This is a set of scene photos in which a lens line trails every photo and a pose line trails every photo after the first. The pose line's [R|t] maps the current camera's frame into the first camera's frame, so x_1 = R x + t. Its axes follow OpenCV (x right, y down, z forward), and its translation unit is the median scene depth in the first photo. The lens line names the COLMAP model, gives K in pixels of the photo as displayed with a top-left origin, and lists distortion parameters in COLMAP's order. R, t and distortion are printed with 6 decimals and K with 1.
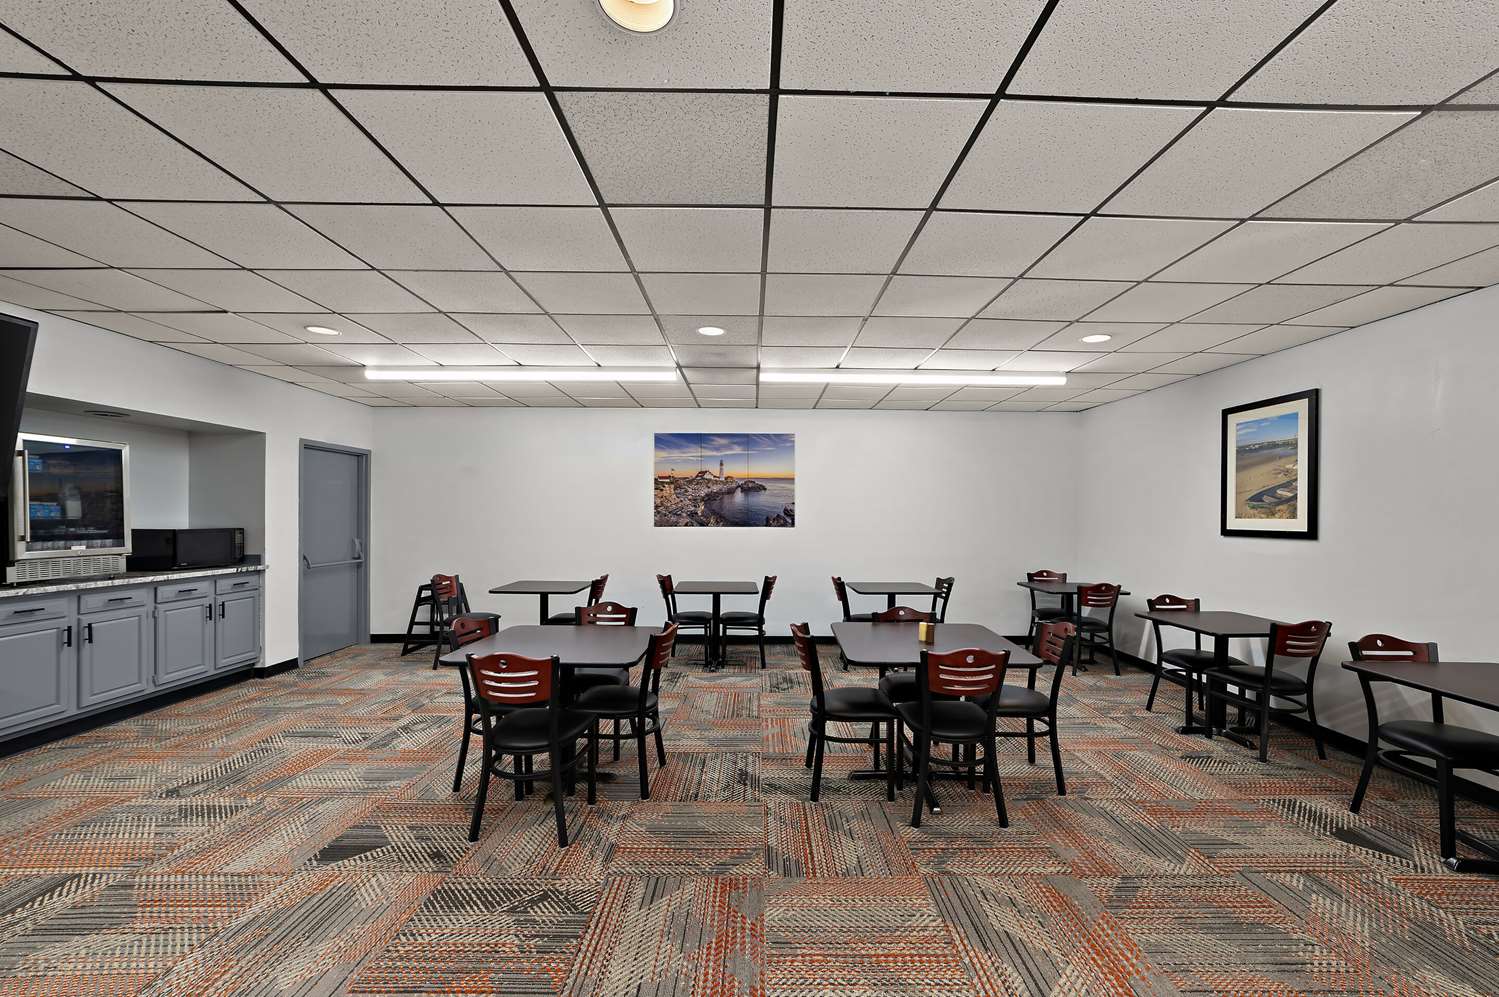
lens RADIAL K [[583.0, 0, 751.8], [0, 583.0, 504.0], [0, 0, 1]] dist [-0.005947, 0.000872]
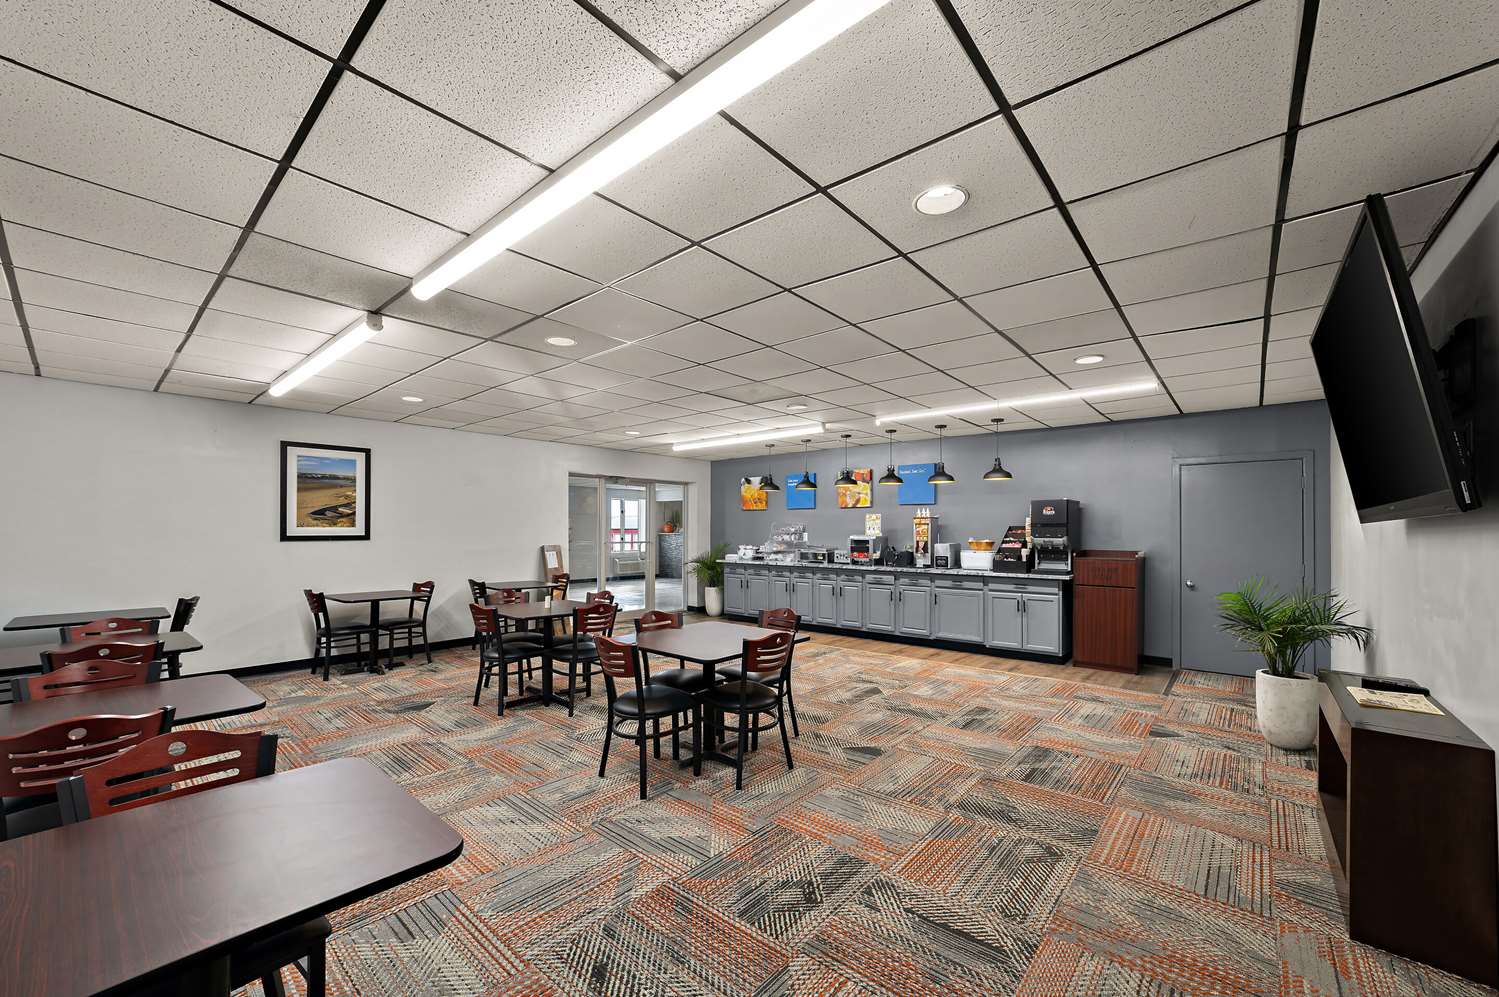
lens RADIAL K [[583.0, 0, 769.4], [0, 583.0, 521.7], [0, 0, 1]] dist [-0.005947, 0.000872]
pose [[-0.764832, -0.000732, 0.644229, -0.805947], [-0.019778, 0.999555, -0.022344, 0.020176], [-0.643926, -0.029831, -0.764506, 1.272672]]
